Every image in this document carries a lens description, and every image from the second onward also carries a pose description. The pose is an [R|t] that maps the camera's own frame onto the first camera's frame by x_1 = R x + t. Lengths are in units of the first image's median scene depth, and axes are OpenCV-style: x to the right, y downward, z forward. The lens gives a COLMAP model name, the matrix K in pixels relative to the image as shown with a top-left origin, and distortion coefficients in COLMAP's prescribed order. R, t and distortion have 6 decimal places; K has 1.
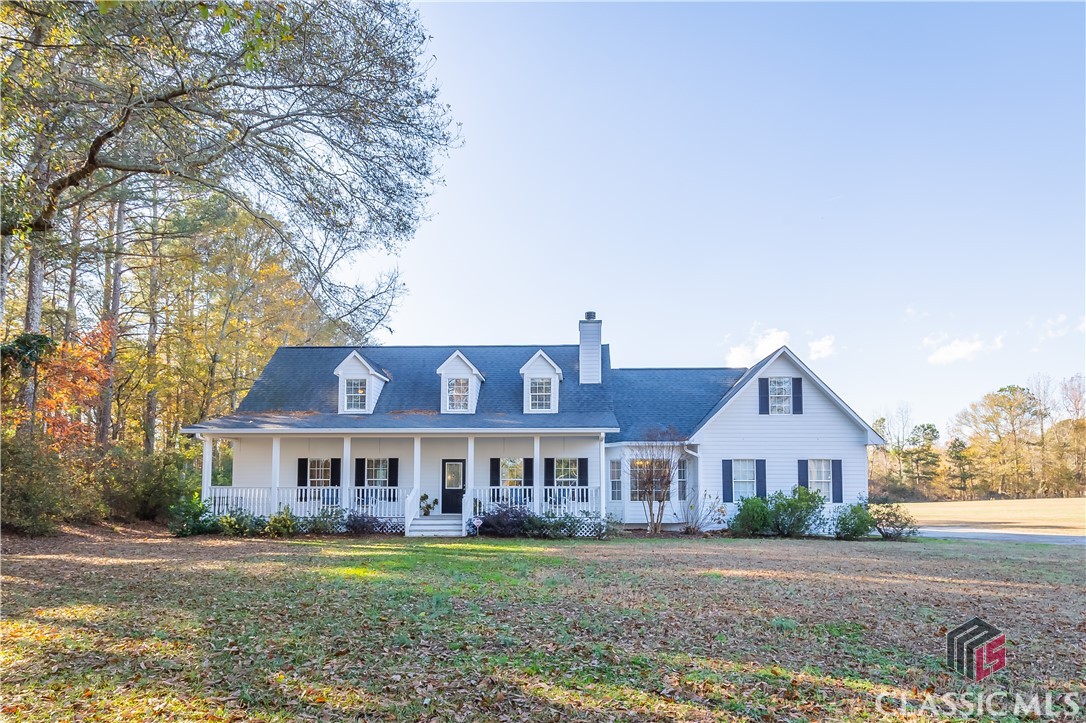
lens RADIAL K [[502.6, 0, 642.7], [0, 502.6, 375.9], [0, 0, 1]] dist [0.011185, -0.001173]
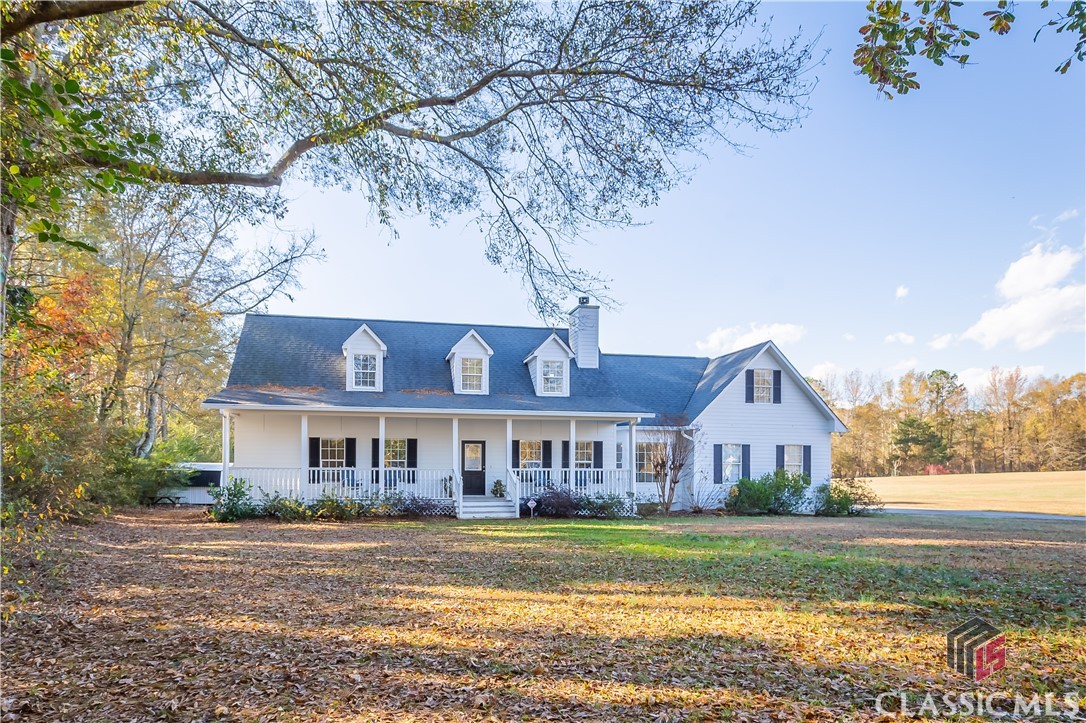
lens RADIAL K [[502.6, 0, 567.0], [0, 502.6, 380.3], [0, 0, 1]] dist [0.011185, -0.001173]
pose [[0.983367, 0.033884, 0.178442, -0.358423], [-0.041594, 0.998348, 0.039642, 0.001464], [-0.176804, -0.046405, 0.983152, 0.008528]]
